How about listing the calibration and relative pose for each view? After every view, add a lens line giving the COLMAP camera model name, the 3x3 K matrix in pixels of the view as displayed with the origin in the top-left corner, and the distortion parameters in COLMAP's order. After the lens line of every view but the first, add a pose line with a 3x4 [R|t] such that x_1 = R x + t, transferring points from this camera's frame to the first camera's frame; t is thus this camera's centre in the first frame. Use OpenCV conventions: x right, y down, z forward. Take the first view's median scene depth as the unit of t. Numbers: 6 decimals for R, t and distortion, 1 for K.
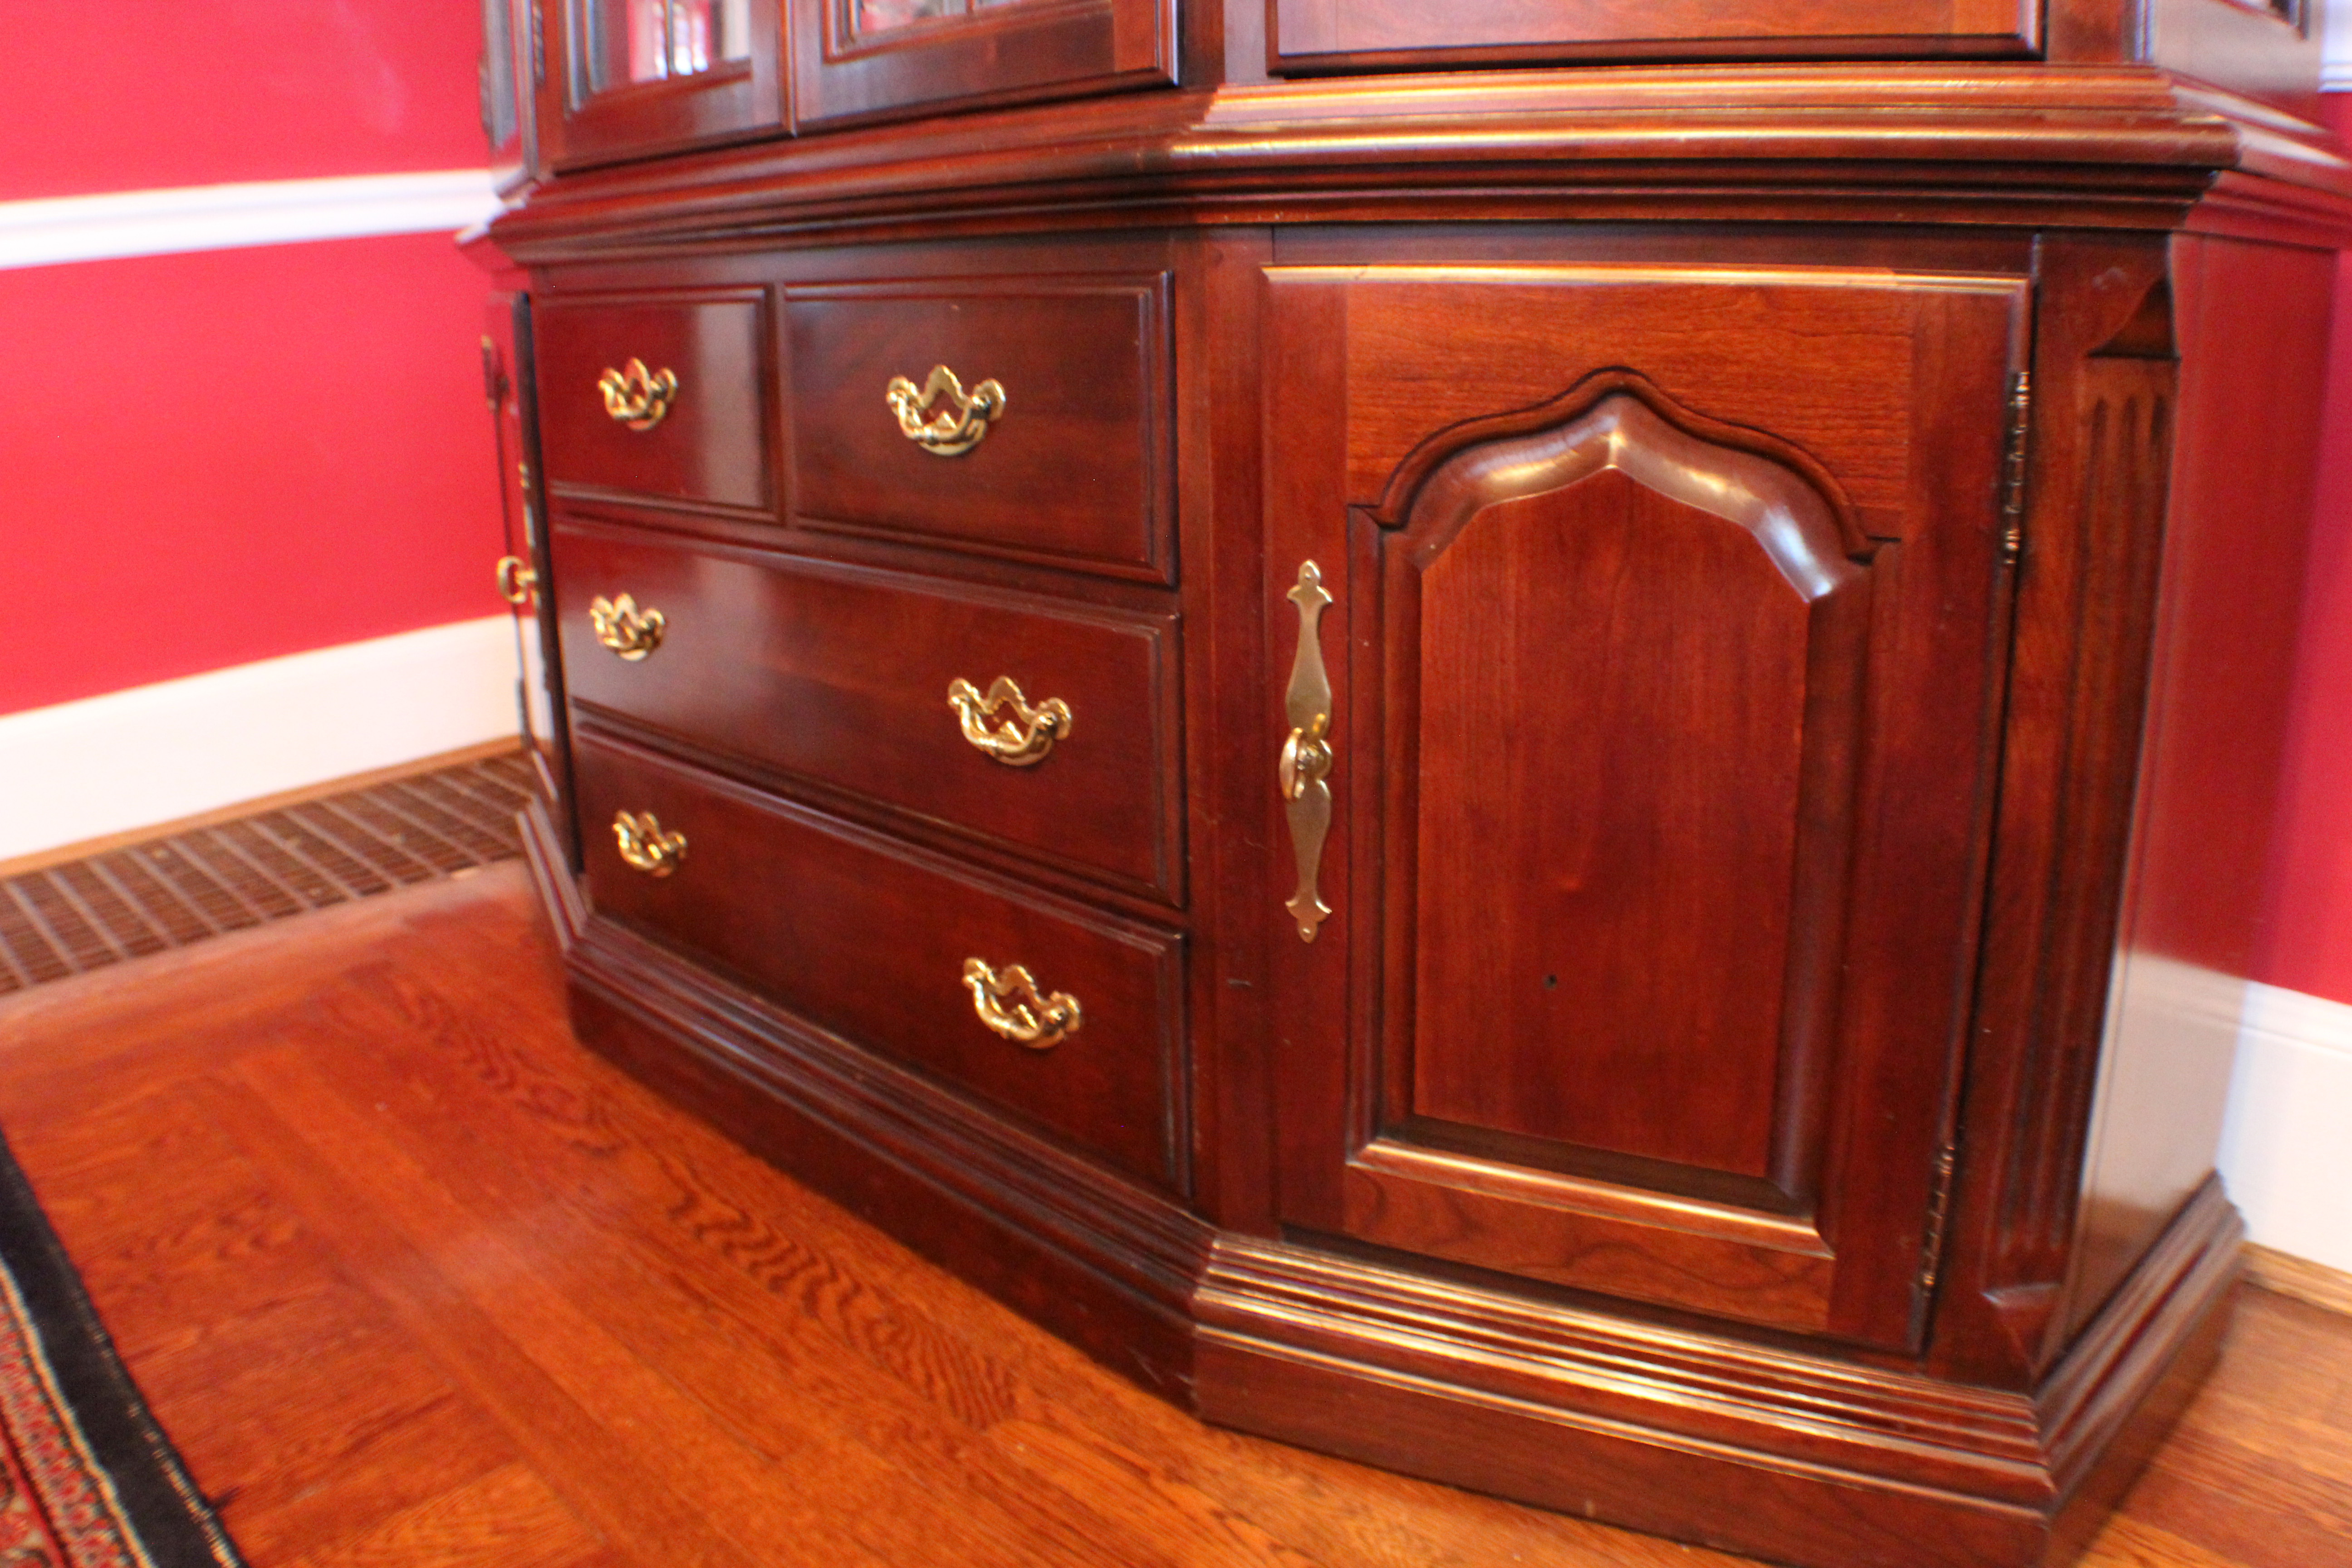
lens RADIAL K [[1838.1, 0, 1252.4], [0, 1838.1, 782.7], [0, 0, 1]] dist [-0.185037, 0.057147]
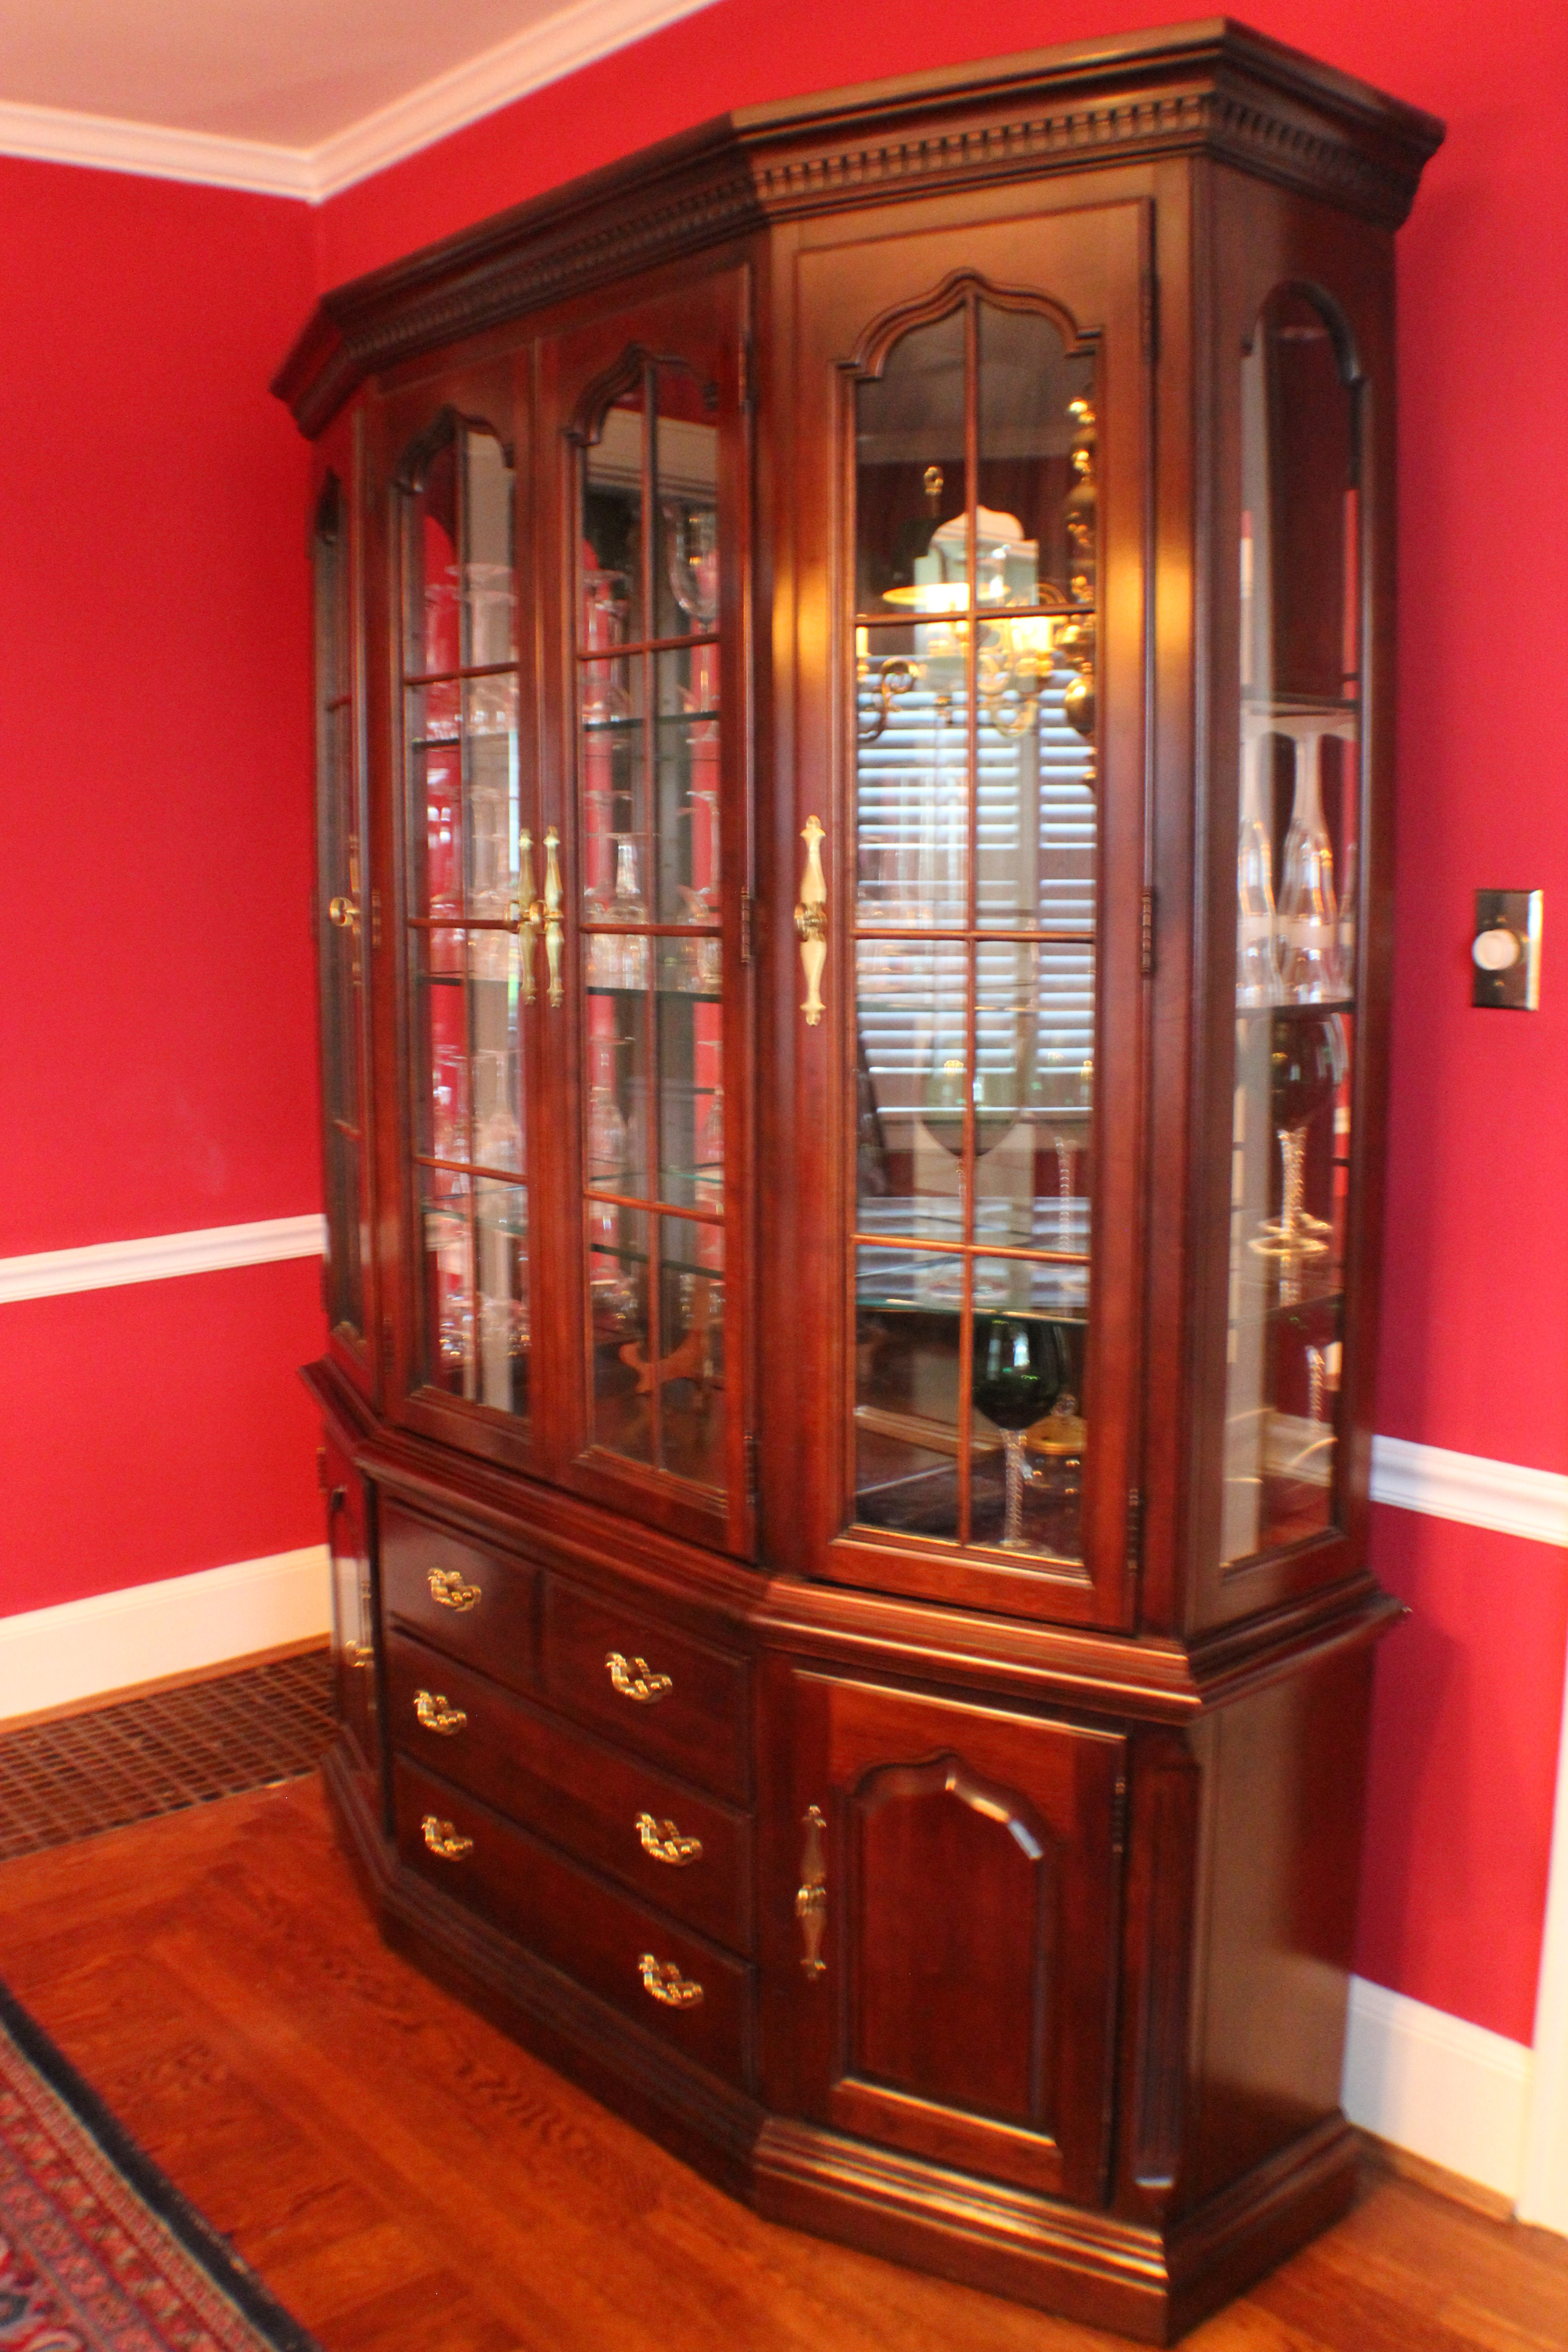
lens RADIAL K [[2071.8, 0, 794.3], [0, 2071.8, 1137.5], [0, 0, 1]] dist [-0.176458, 0.022111]
pose [[0.996819, 0.015766, -0.078120, 0.140572], [-0.026936, 0.989200, -0.144078, -0.428439], [0.075005, 0.145724, 0.986478, -1.094869]]
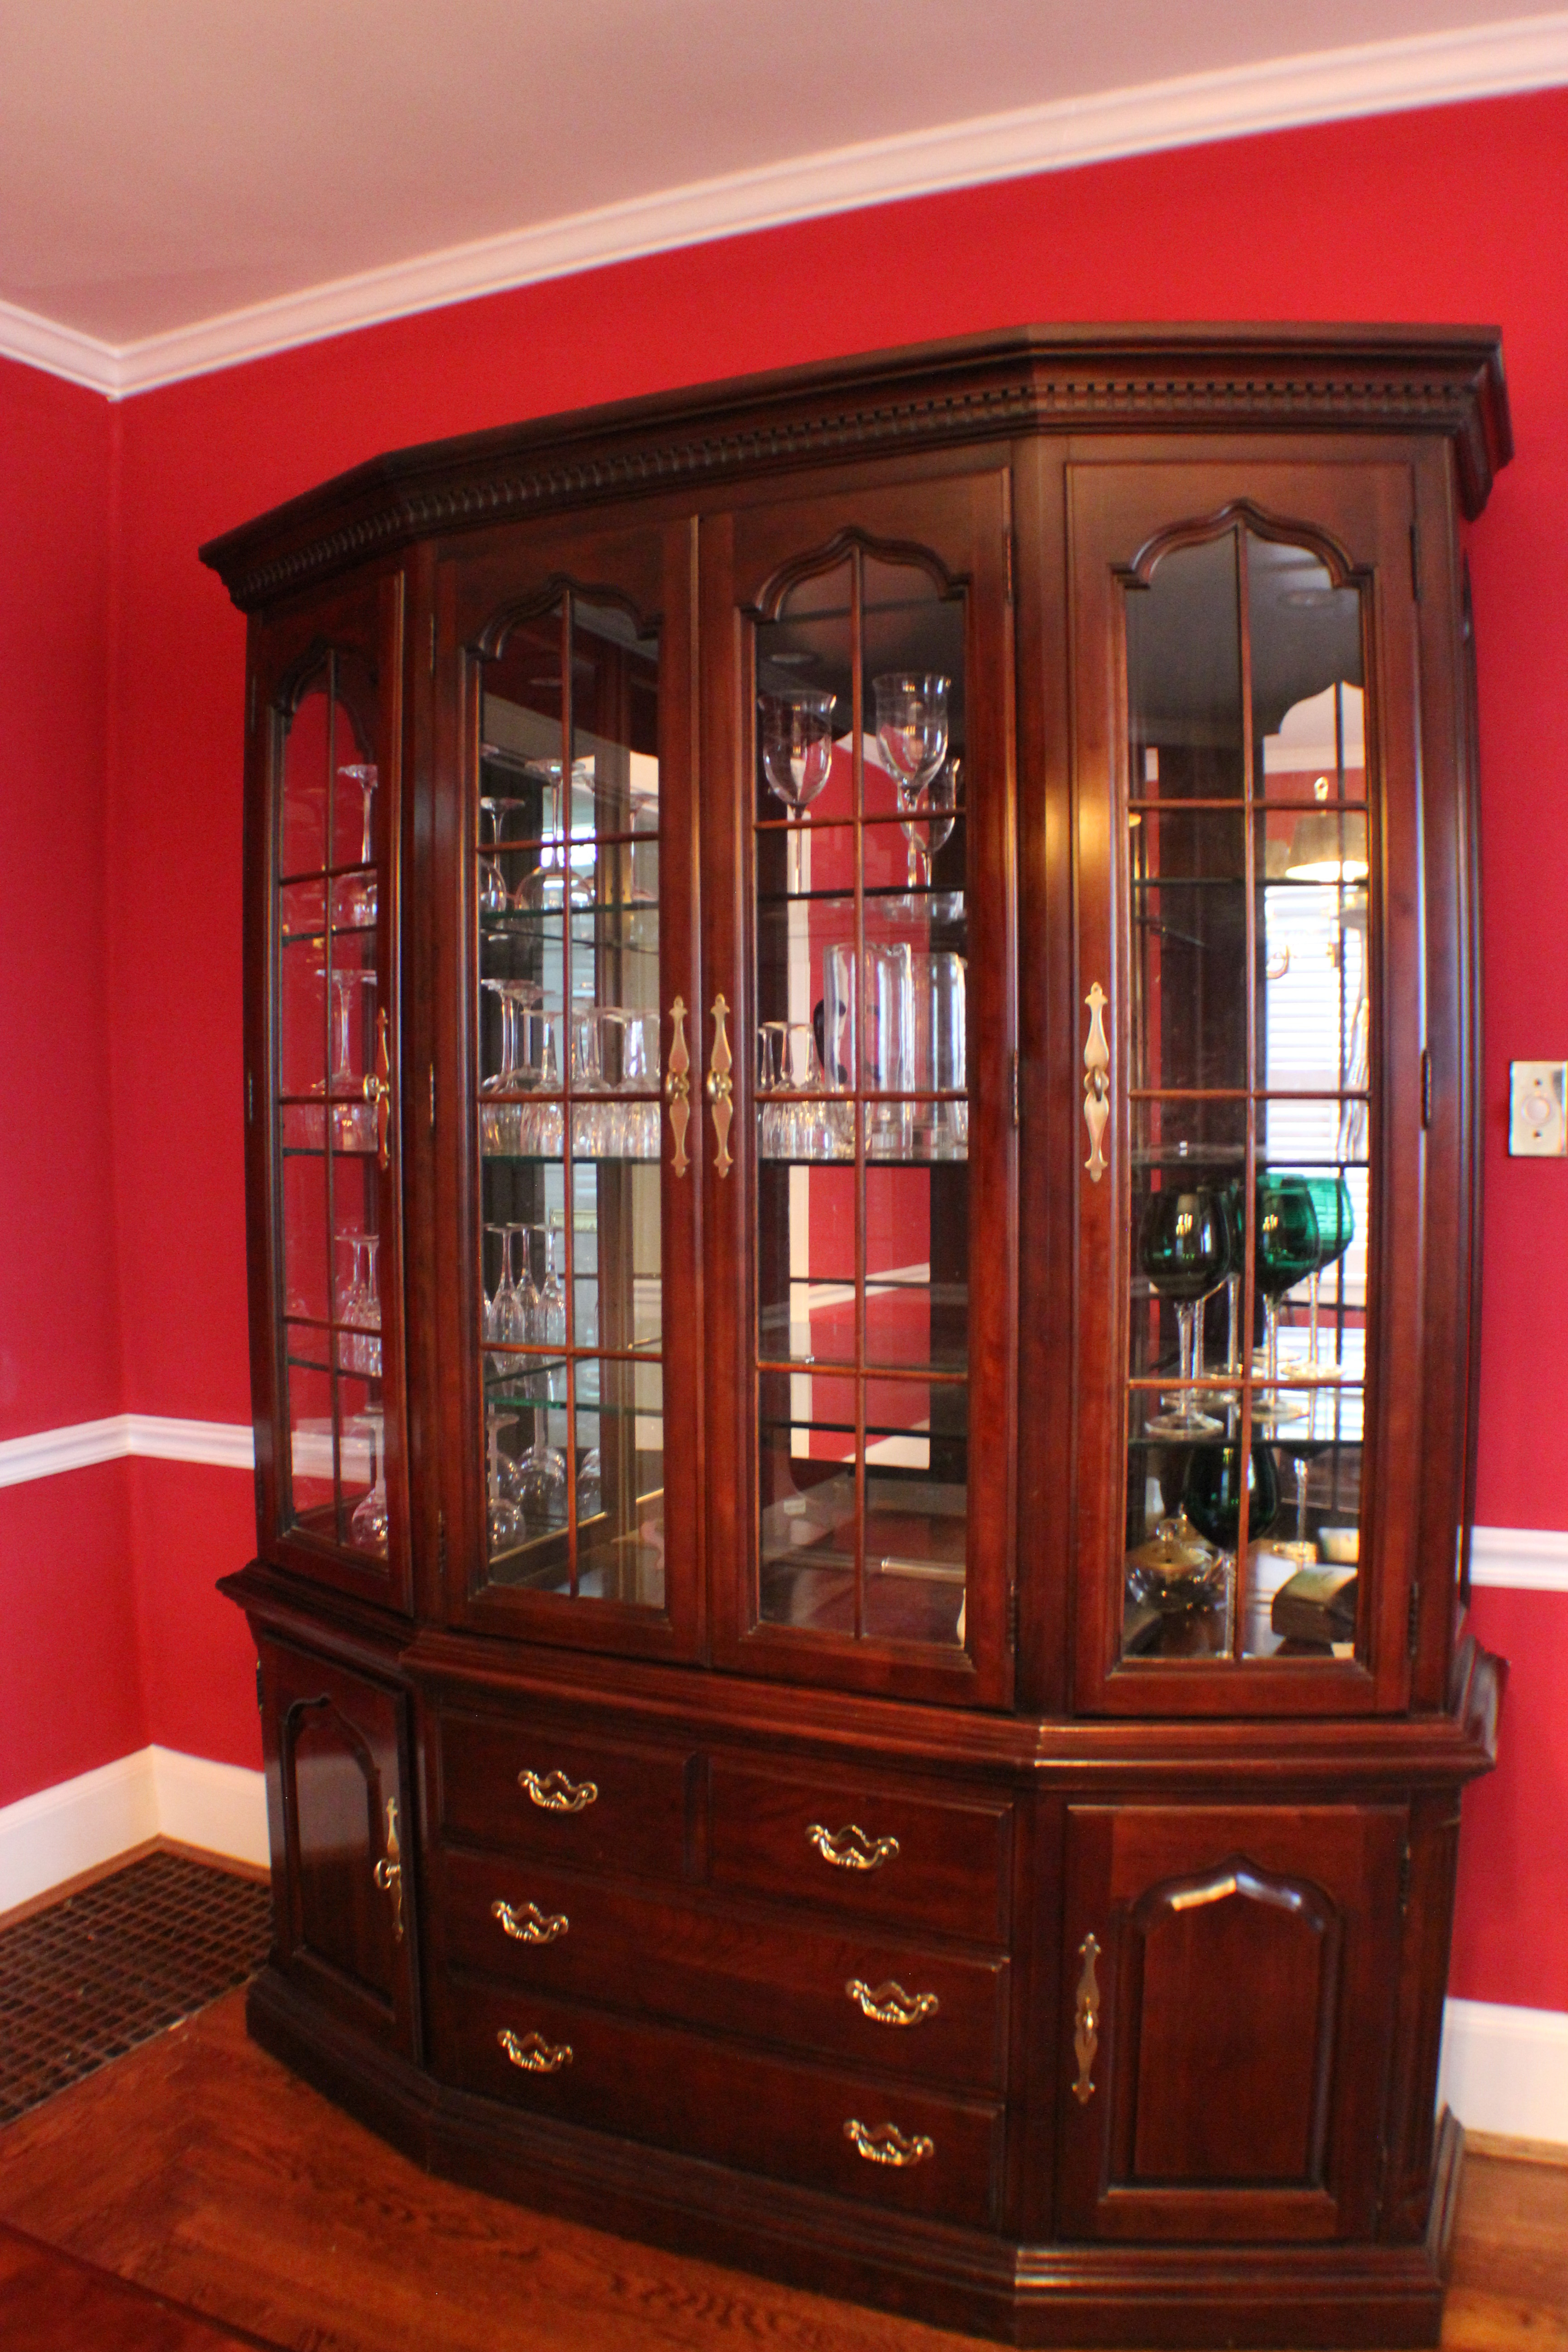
lens RADIAL K [[1754.0, 0, 782.9], [0, 1754.0, 1159.6], [0, 0, 1]] dist [-0.184707, 0.042215]
pose [[0.945425, -0.005968, 0.325785, -0.749140], [0.084897, 0.969811, -0.228603, -0.463404], [-0.314586, 0.243785, 0.917390, -0.718117]]
